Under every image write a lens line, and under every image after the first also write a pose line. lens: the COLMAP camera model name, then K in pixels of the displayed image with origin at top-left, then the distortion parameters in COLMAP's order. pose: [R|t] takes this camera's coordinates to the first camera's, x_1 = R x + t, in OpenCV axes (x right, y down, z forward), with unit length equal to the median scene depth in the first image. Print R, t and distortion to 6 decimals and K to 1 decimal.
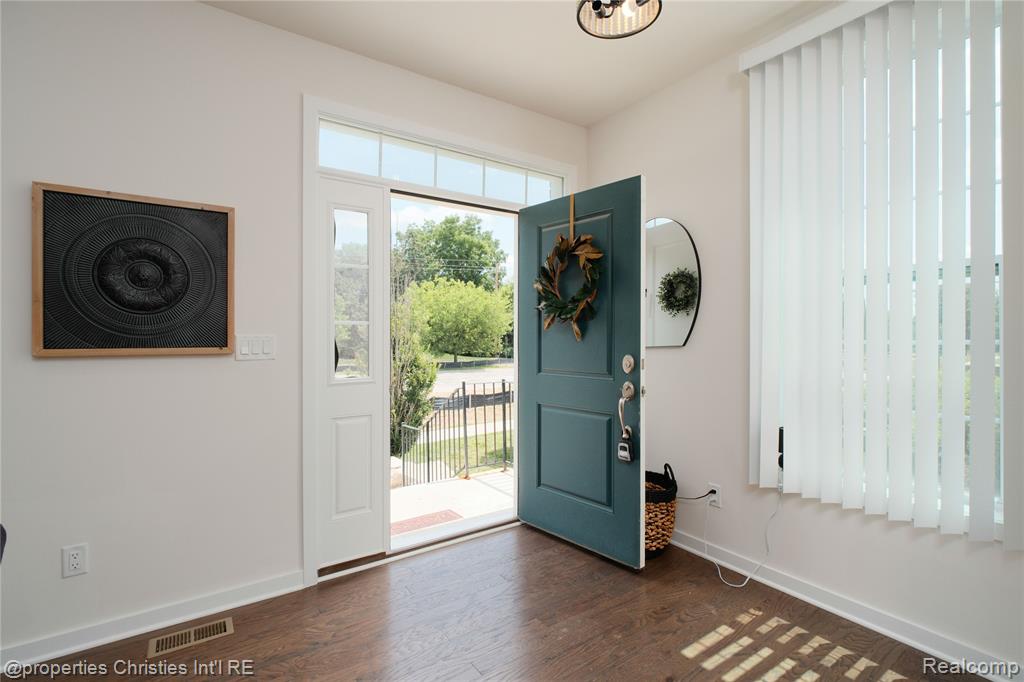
lens RADIAL K [[490.7, 0, 503.1], [0, 490.7, 334.7], [0, 0, 1]] dist [0.001314, 0.000621]
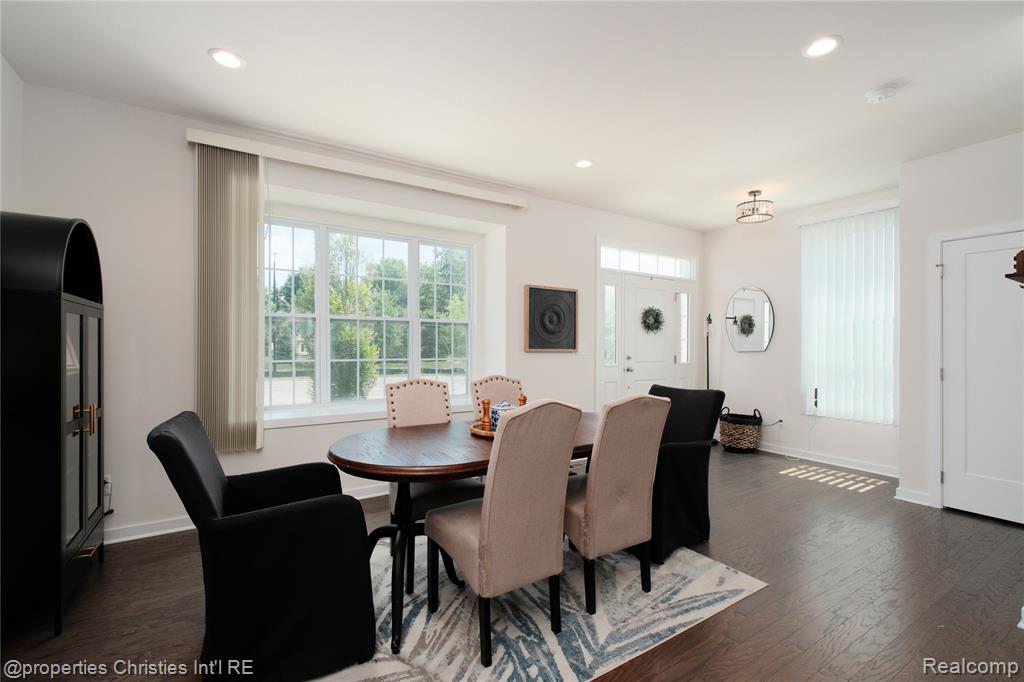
lens RADIAL K [[451.8, 0, 517.4], [0, 451.8, 349.0], [0, 0, 1]] dist [-0.004664, -0.000083]
pose [[0.999156, 0.007234, -0.040423, -0.783111], [-0.006772, 0.999910, 0.011552, 0.003259], [0.040503, -0.011268, 0.999116, -1.212424]]
